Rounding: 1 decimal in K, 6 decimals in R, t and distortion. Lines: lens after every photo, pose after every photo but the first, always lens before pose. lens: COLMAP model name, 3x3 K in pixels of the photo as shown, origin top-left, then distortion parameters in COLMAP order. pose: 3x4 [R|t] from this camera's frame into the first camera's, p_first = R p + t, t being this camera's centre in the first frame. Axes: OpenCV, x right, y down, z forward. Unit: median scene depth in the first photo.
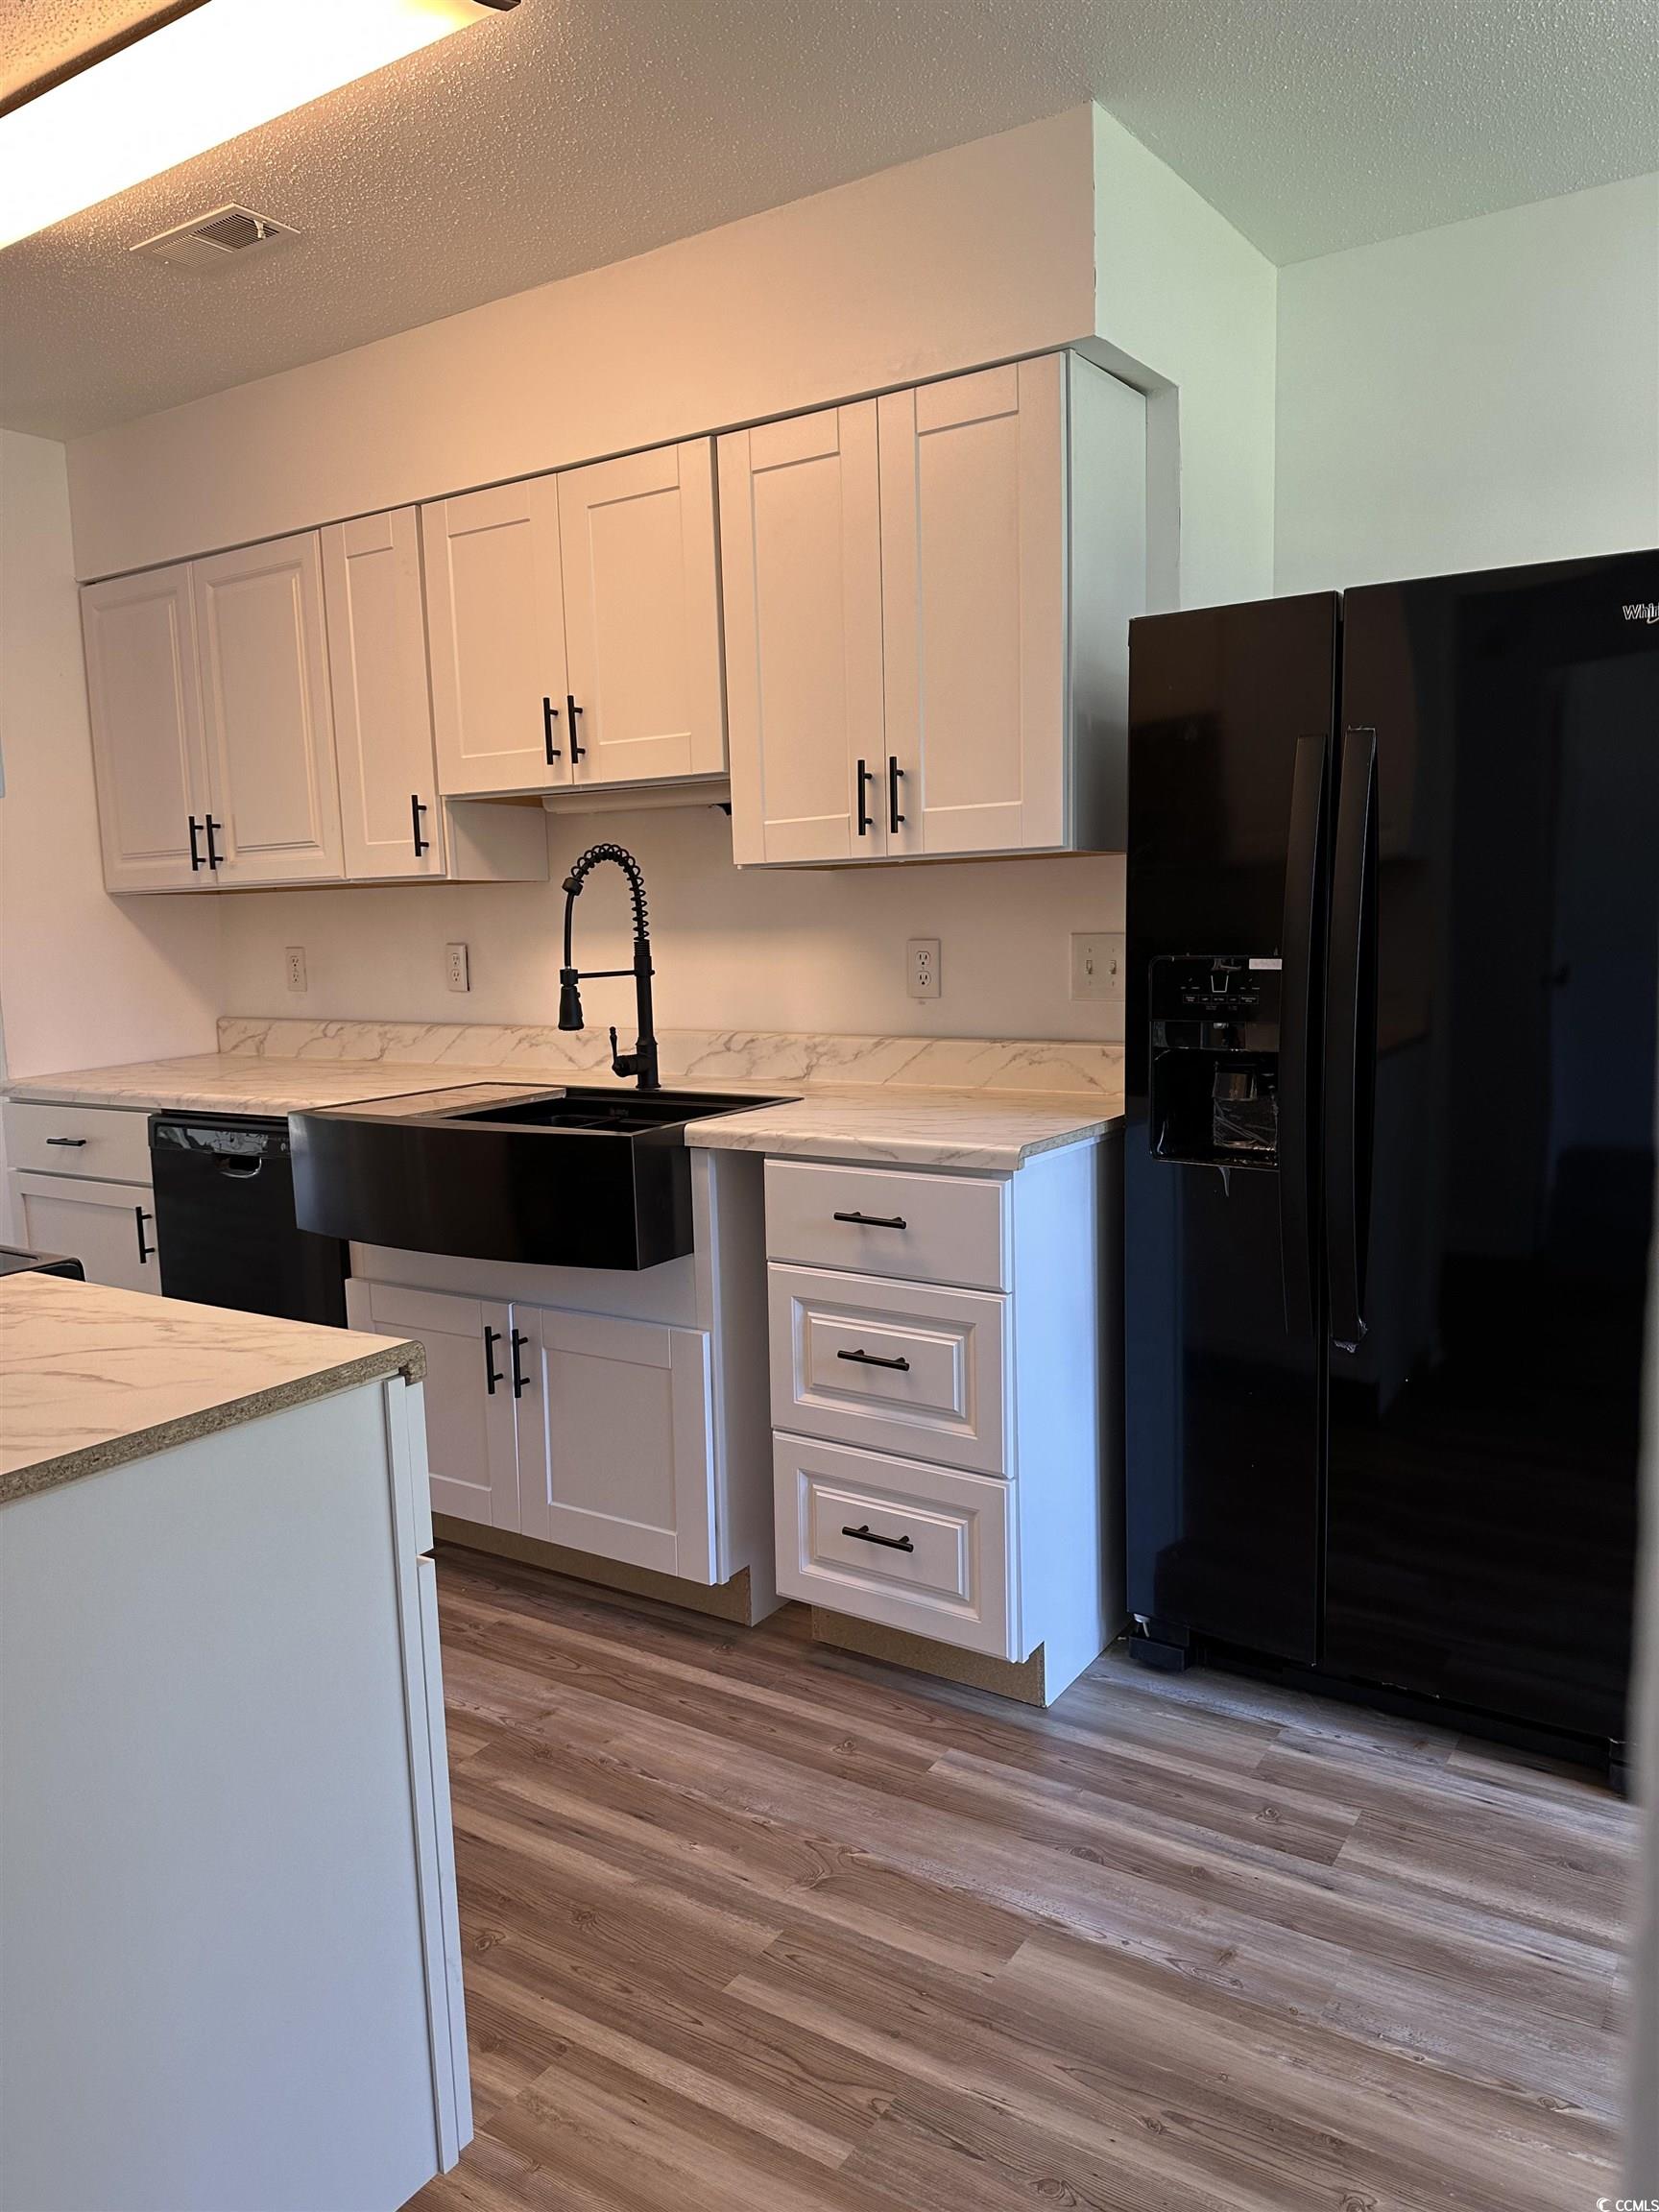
lens RADIAL K [[1555.6, 0, 846.3], [0, 1555.6, 1099.1], [0, 0, 1]] dist [0.013847, -0.024725]
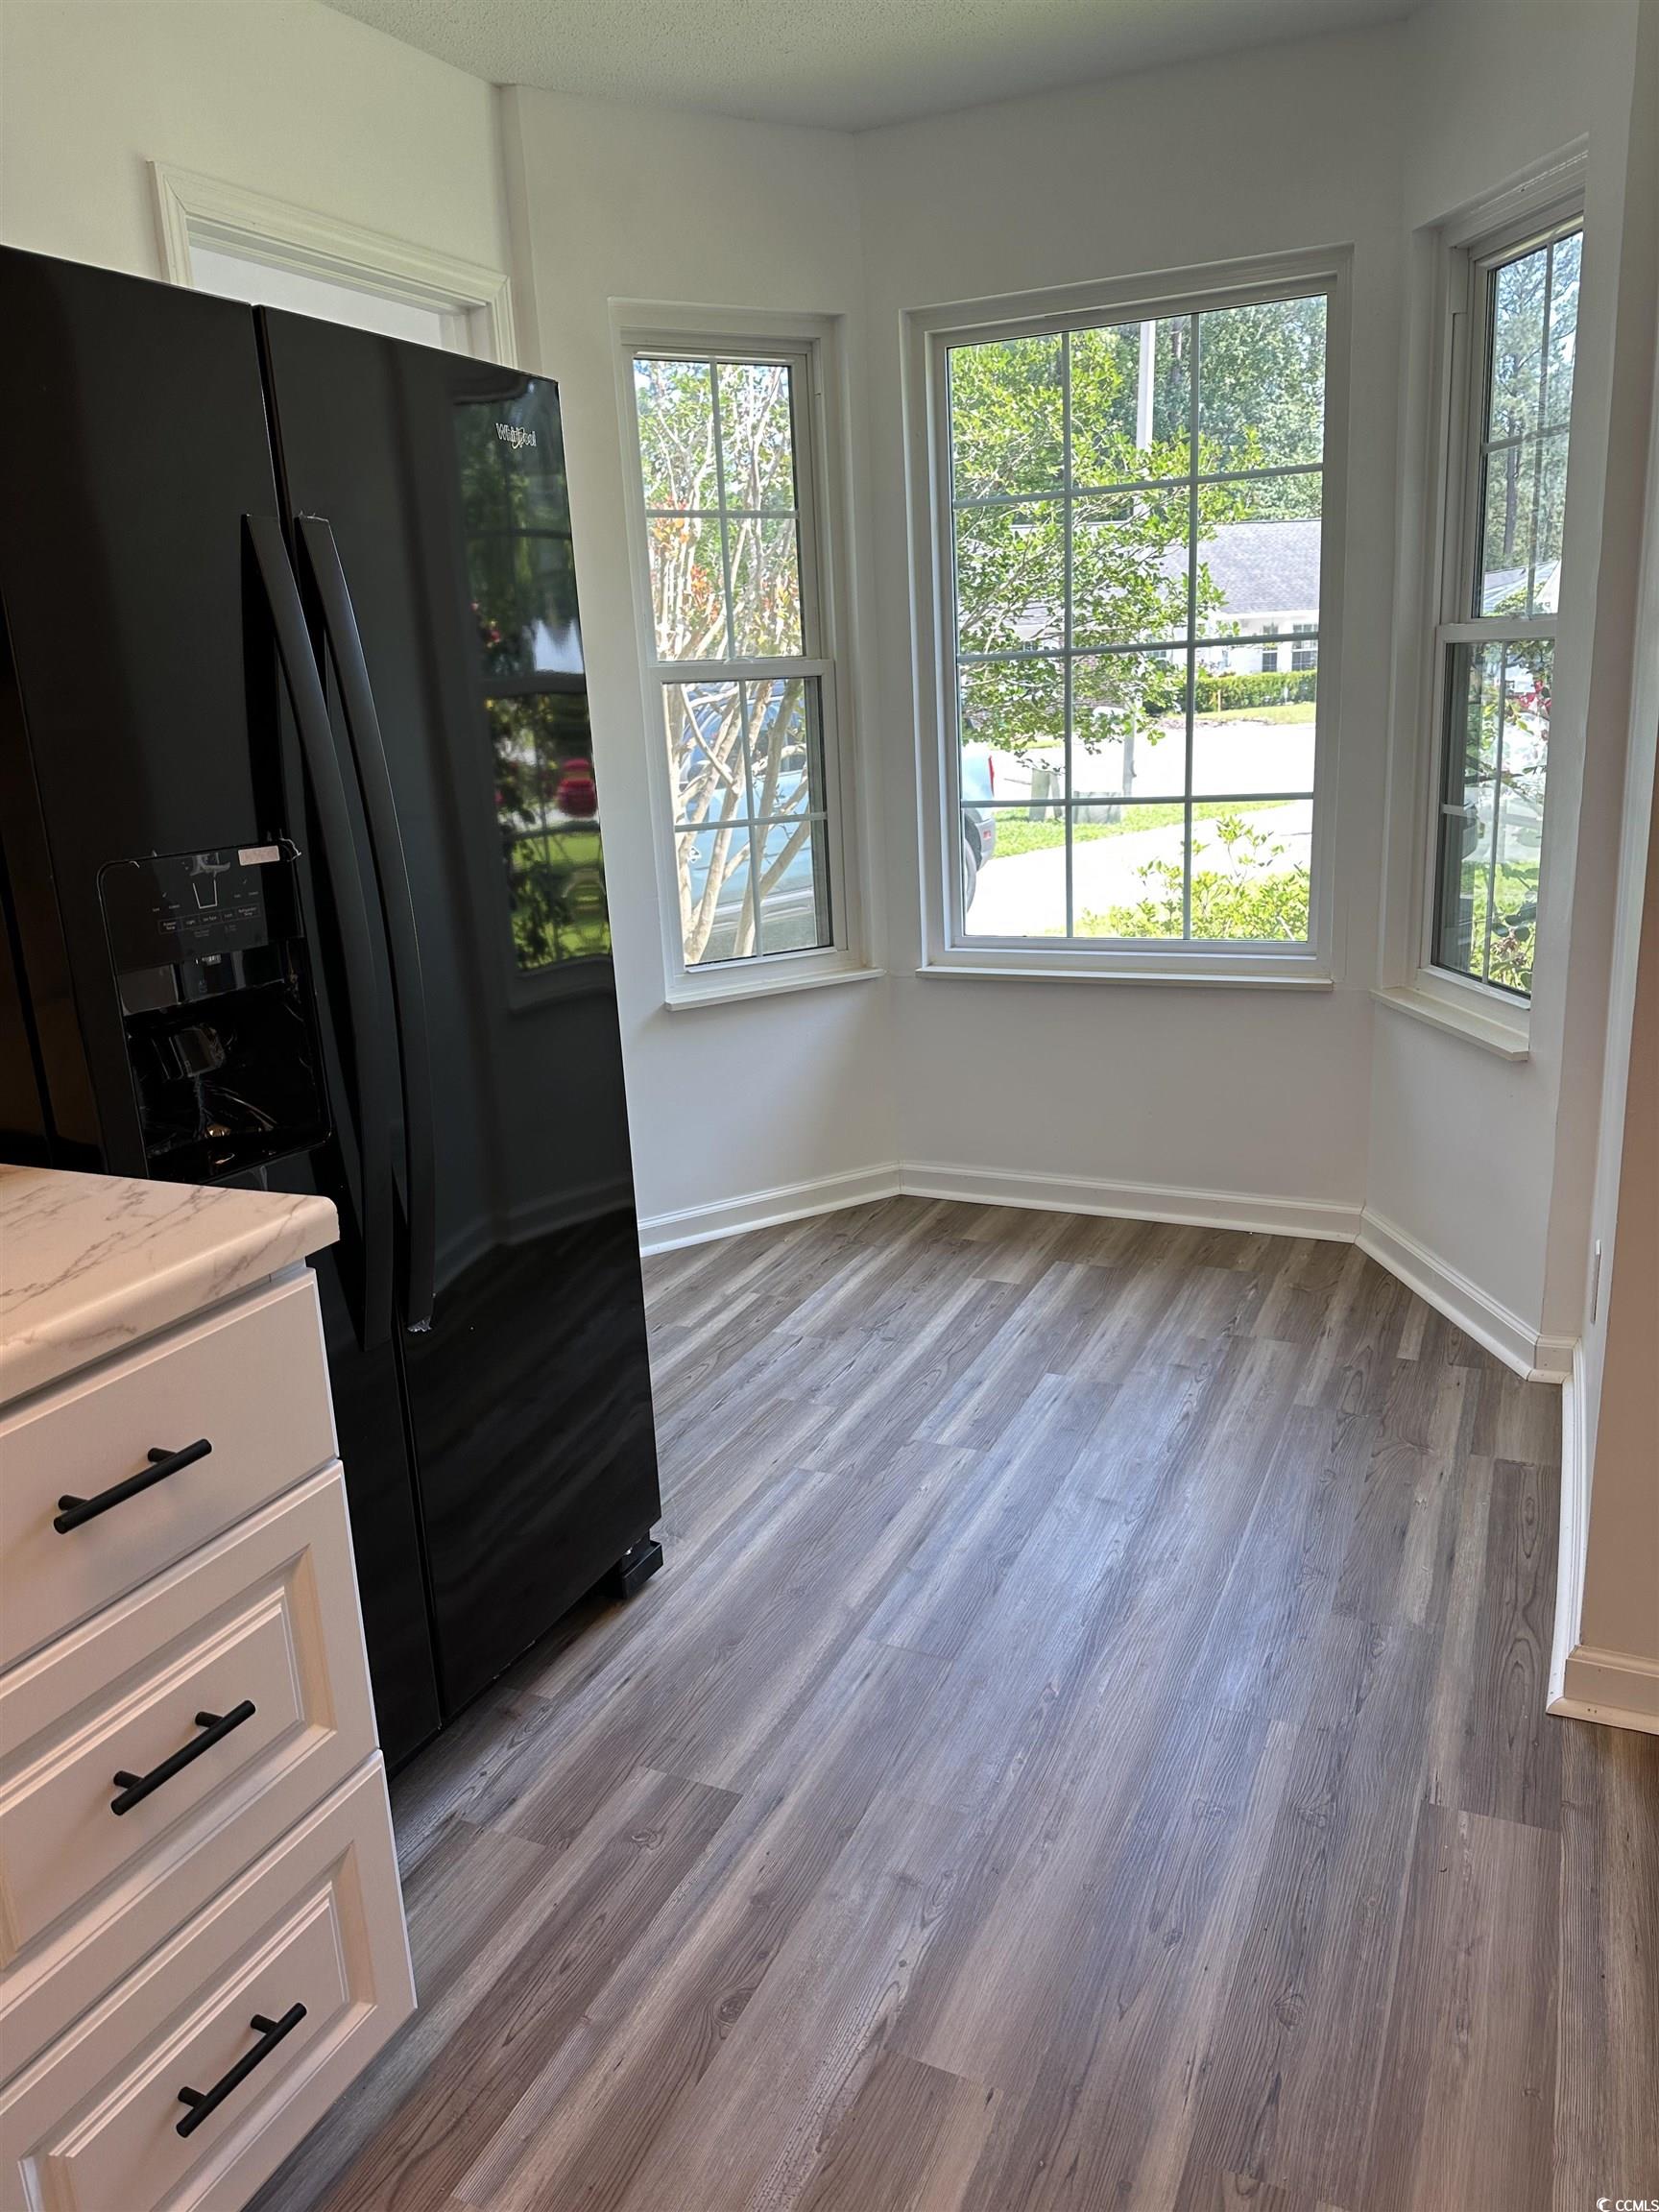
lens RADIAL K [[1555.6, 0, 826.9], [0, 1555.6, 1123.0], [0, 0, 1]] dist [0.013847, -0.024725]
pose [[-0.146459, -0.235898, 0.960678, -0.490067], [0.171804, 0.950325, 0.259548, -0.121736], [-0.974183, 0.203061, -0.098655, 0.946086]]
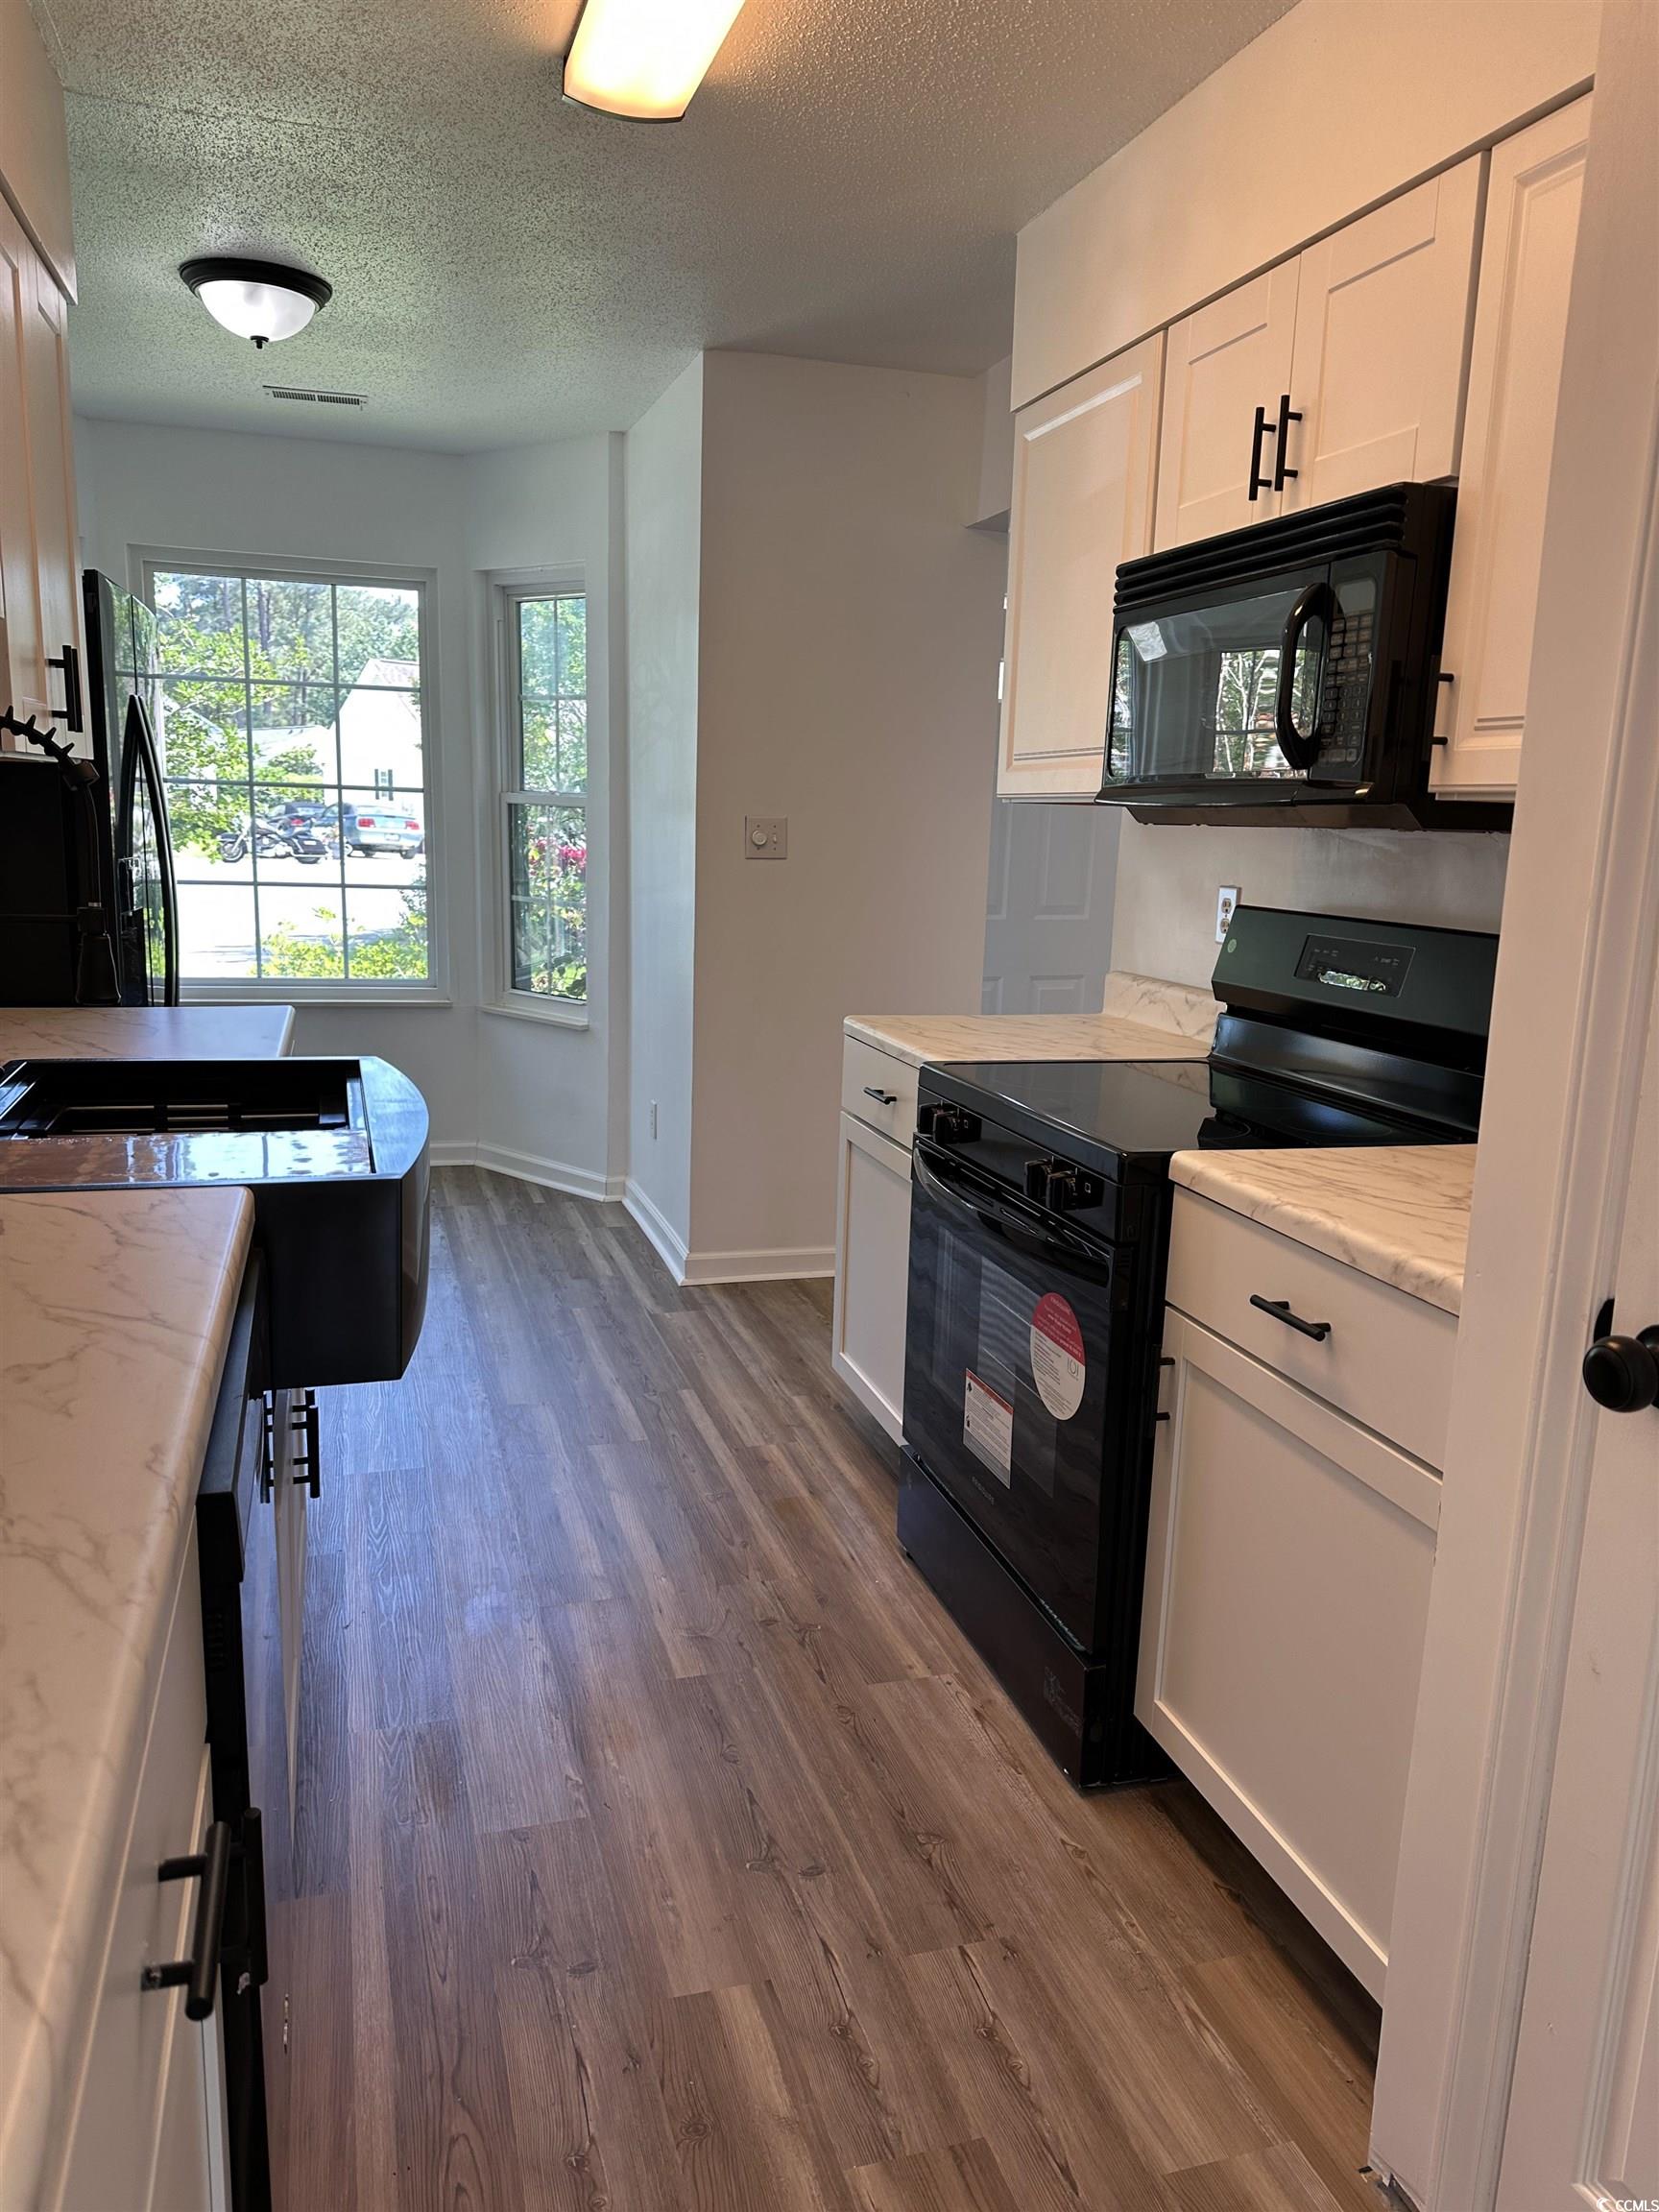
lens RADIAL K [[1555.6, 0, 834.9], [0, 1555.6, 1117.7], [0, 0, 1]] dist [0.013847, -0.024725]
pose [[-0.772673, -0.119938, 0.623371, -1.161505], [0.059834, 0.963857, 0.259614, -0.206291], [-0.631978, 0.237896, -0.737570, 1.851903]]
